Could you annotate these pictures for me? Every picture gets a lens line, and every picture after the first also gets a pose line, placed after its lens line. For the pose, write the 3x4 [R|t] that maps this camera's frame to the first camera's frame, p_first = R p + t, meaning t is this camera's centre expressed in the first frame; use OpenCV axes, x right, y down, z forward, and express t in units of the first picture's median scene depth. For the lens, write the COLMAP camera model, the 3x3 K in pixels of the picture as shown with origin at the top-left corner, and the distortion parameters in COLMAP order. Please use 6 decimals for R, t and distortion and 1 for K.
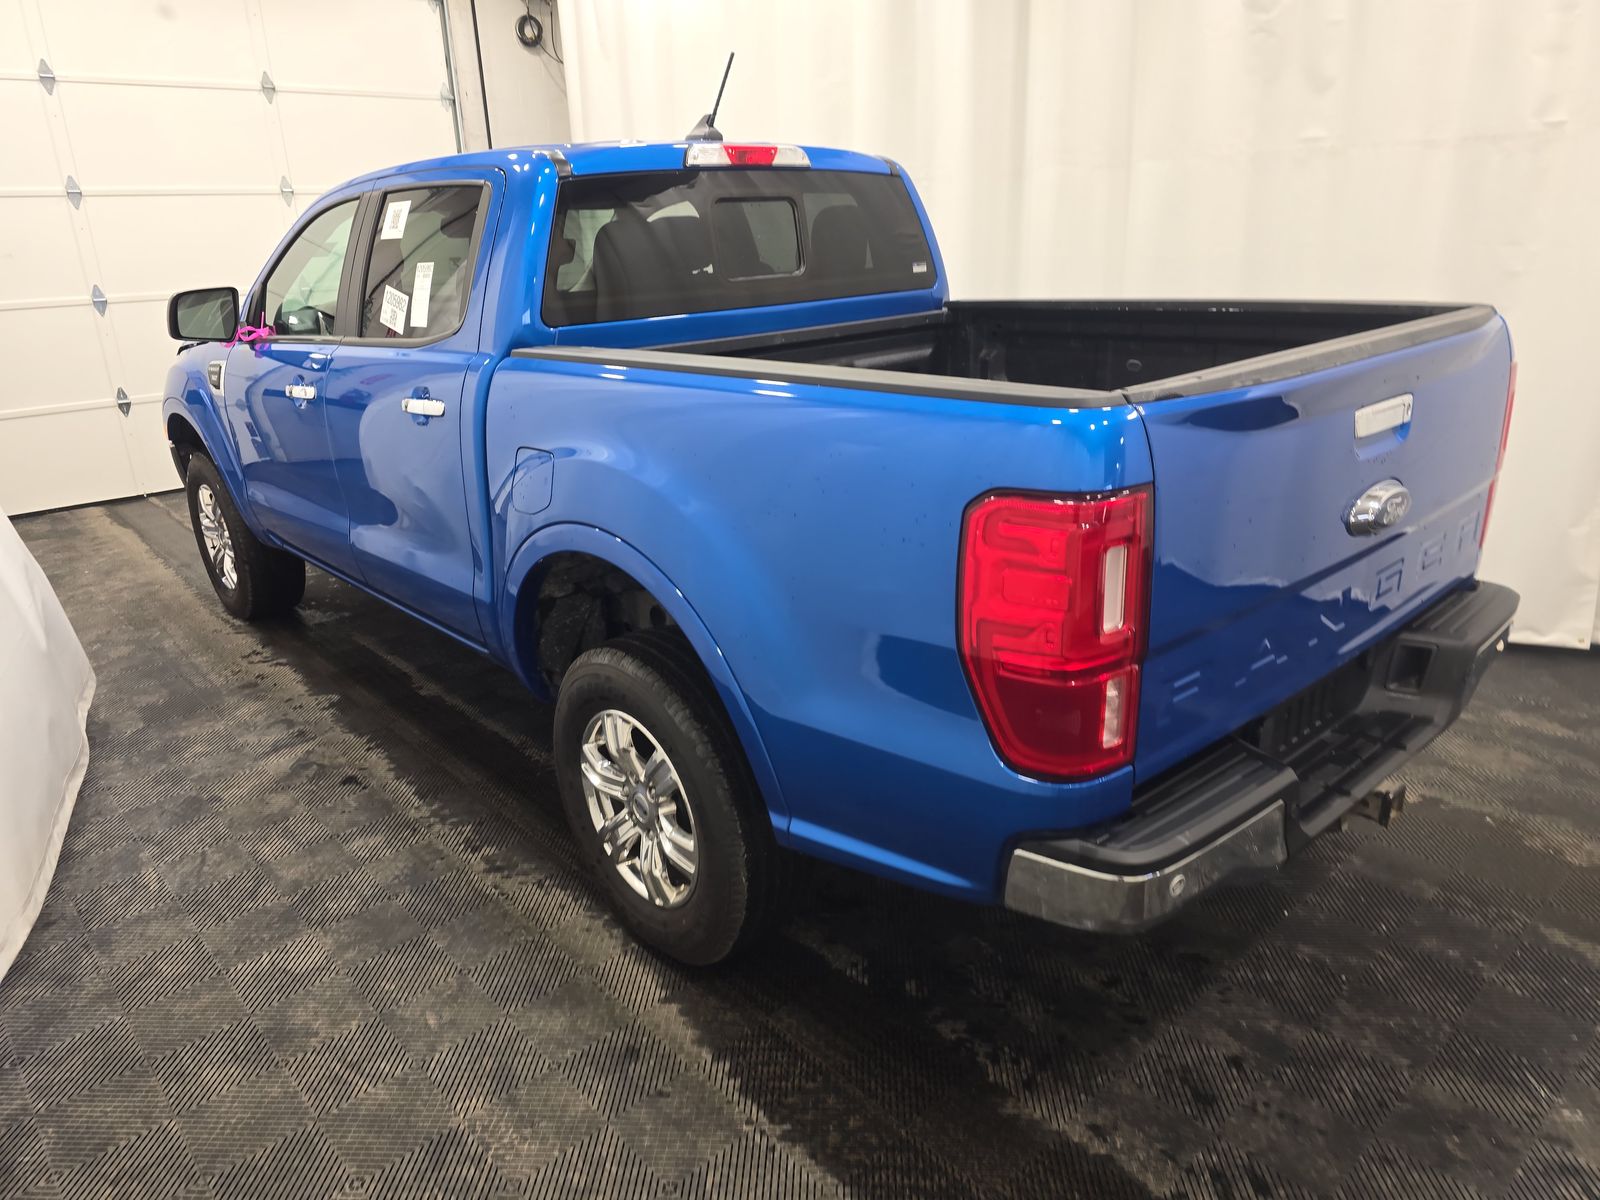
lens RADIAL K [[1078.5, 0, 800.0], [0, 1078.5, 600.0], [0, 0, 1]] dist [0.006200, 0.002142]
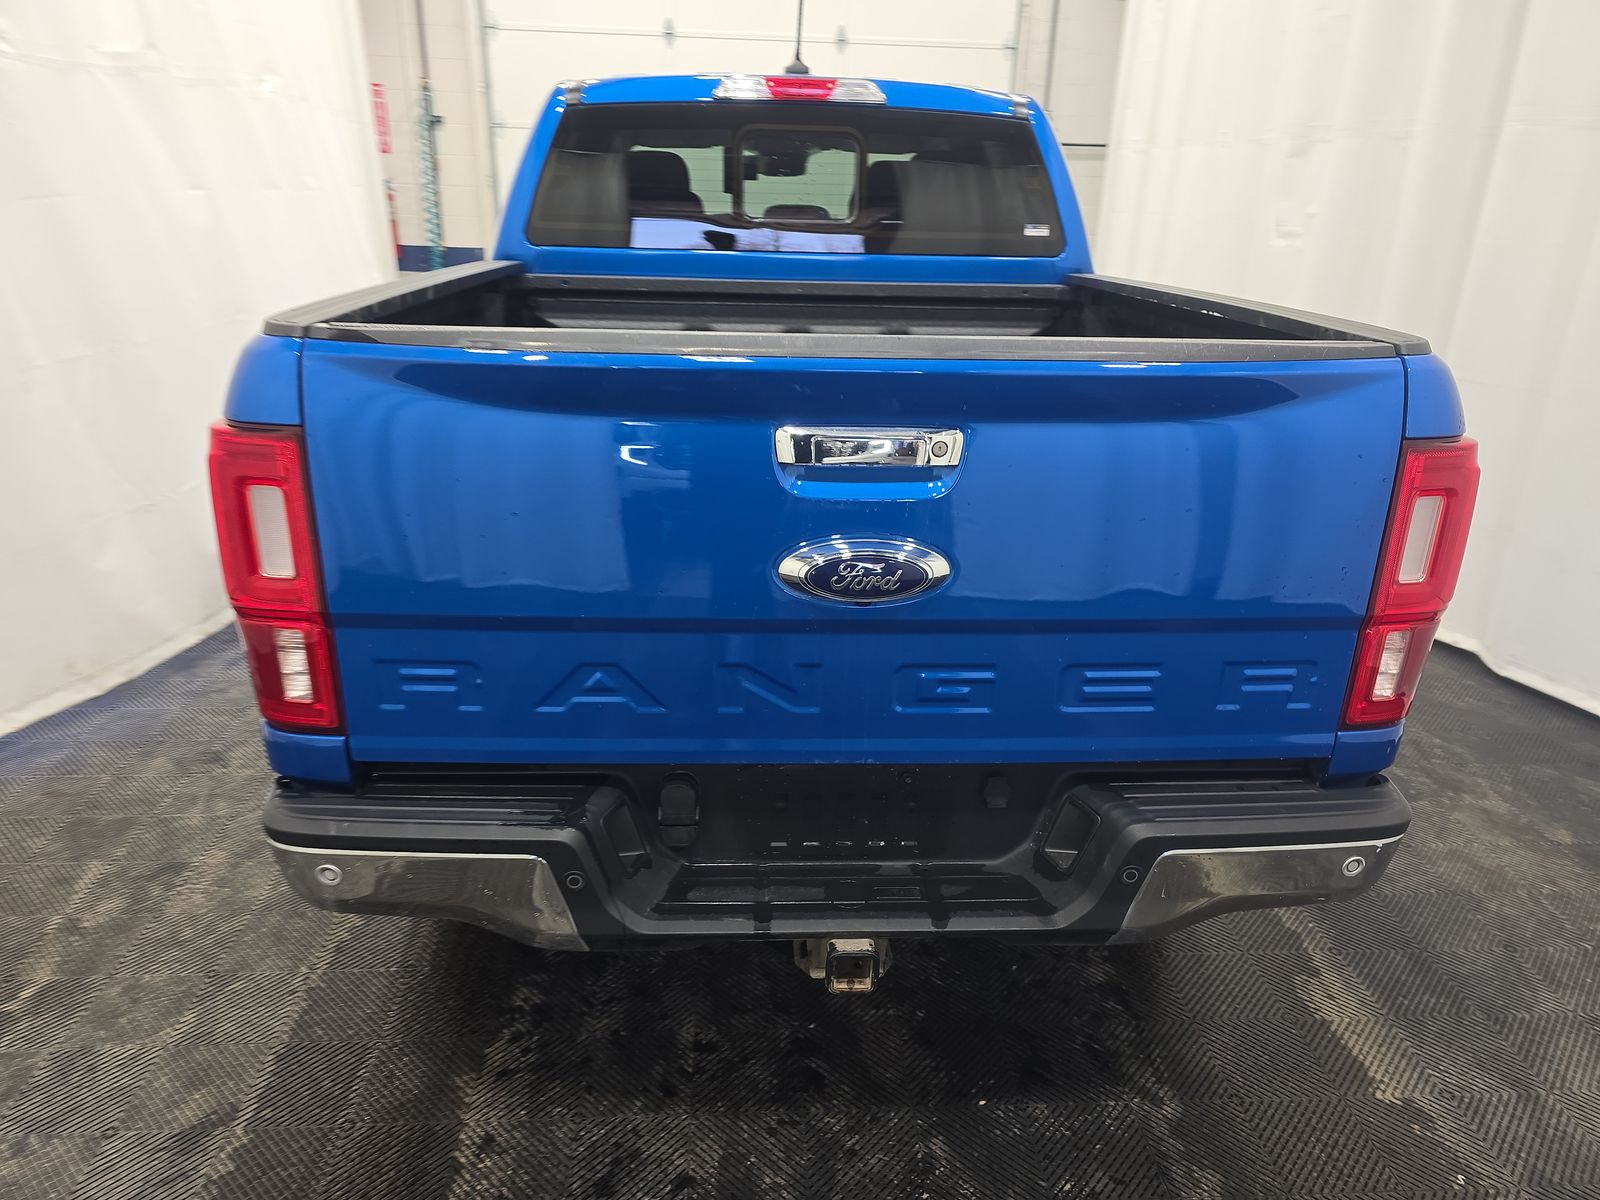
lens RADIAL K [[1093.6, 0, 796.9], [0, 1093.6, 606.3], [0, 0, 1]] dist [0.006261, -0.001404]
pose [[0.776118, 0.275794, -0.567079, 0.600051], [-0.257742, 0.959479, 0.113883, -0.086097], [0.575509, 0.057774, 0.815752, 0.242286]]
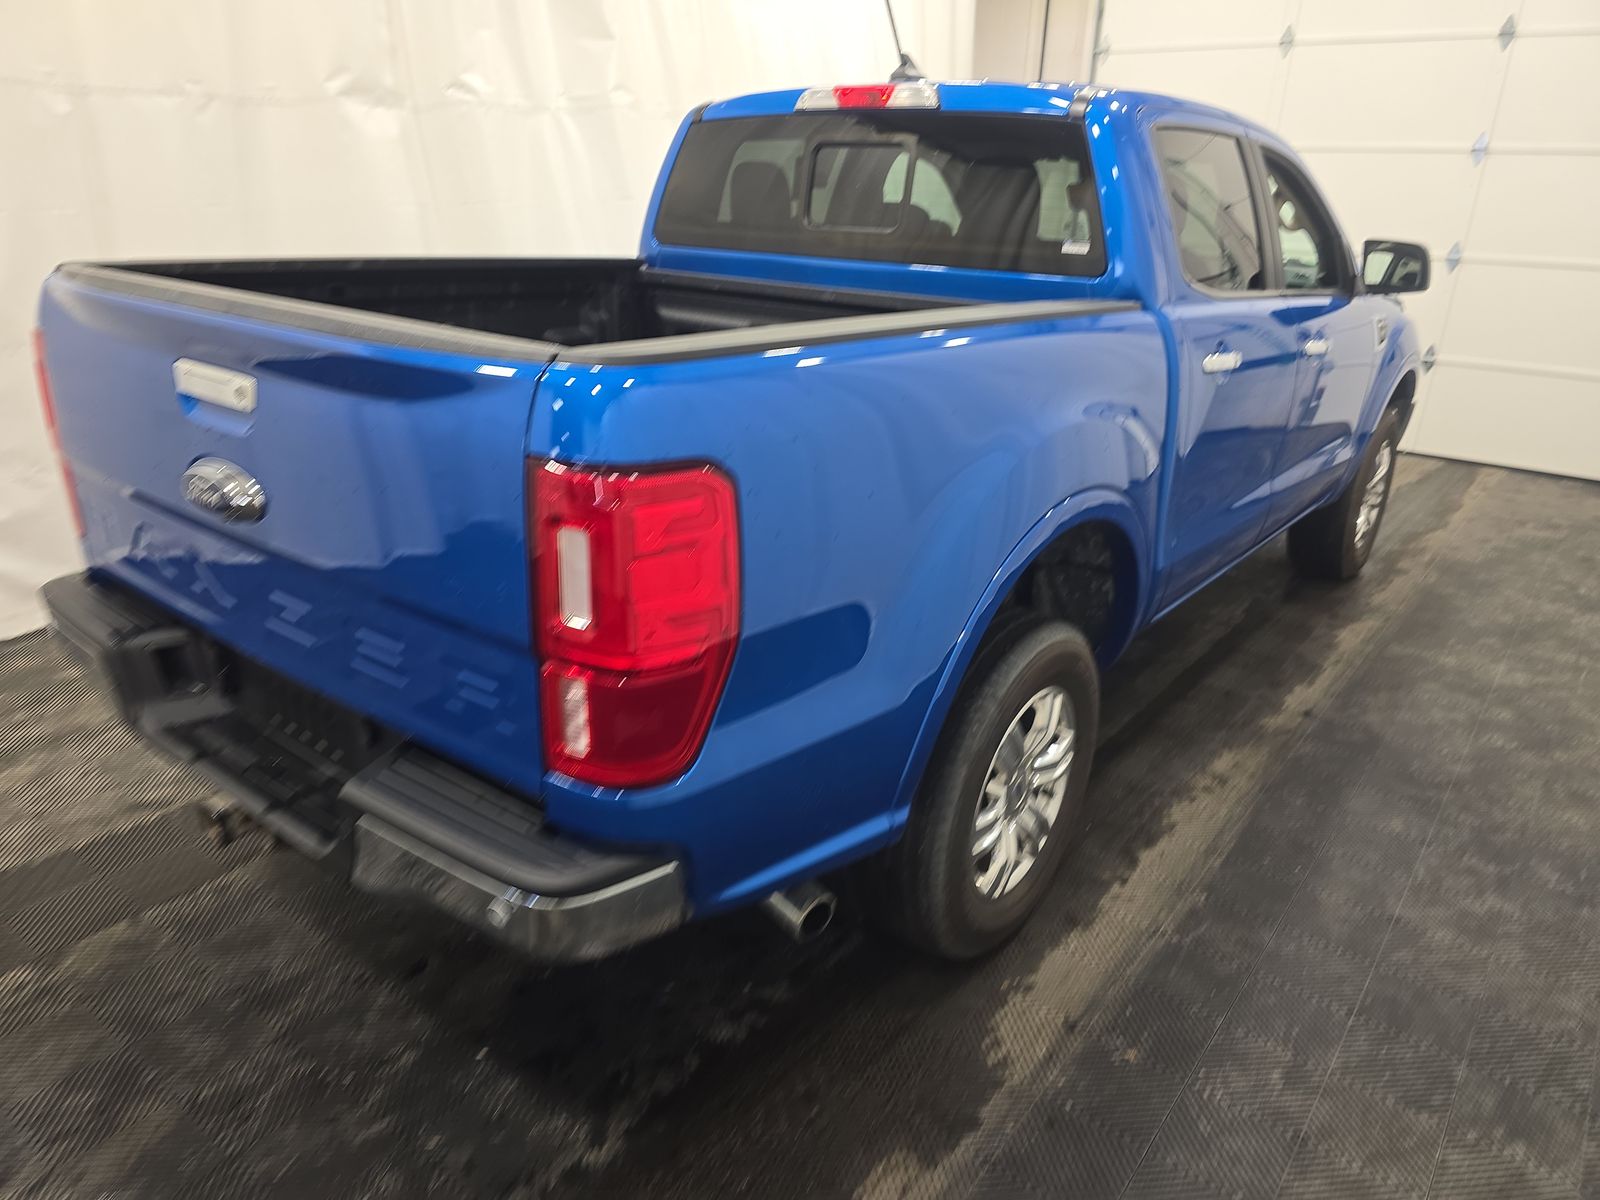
lens RADIAL K [[1093.6, 0, 796.9], [0, 1093.6, 606.3], [0, 0, 1]] dist [0.006261, -0.001404]
pose [[0.163610, 0.389143, -0.906532, 0.948862], [-0.362755, 0.878266, 0.311540, -0.291189], [0.917410, 0.277878, 0.284857, 0.777874]]
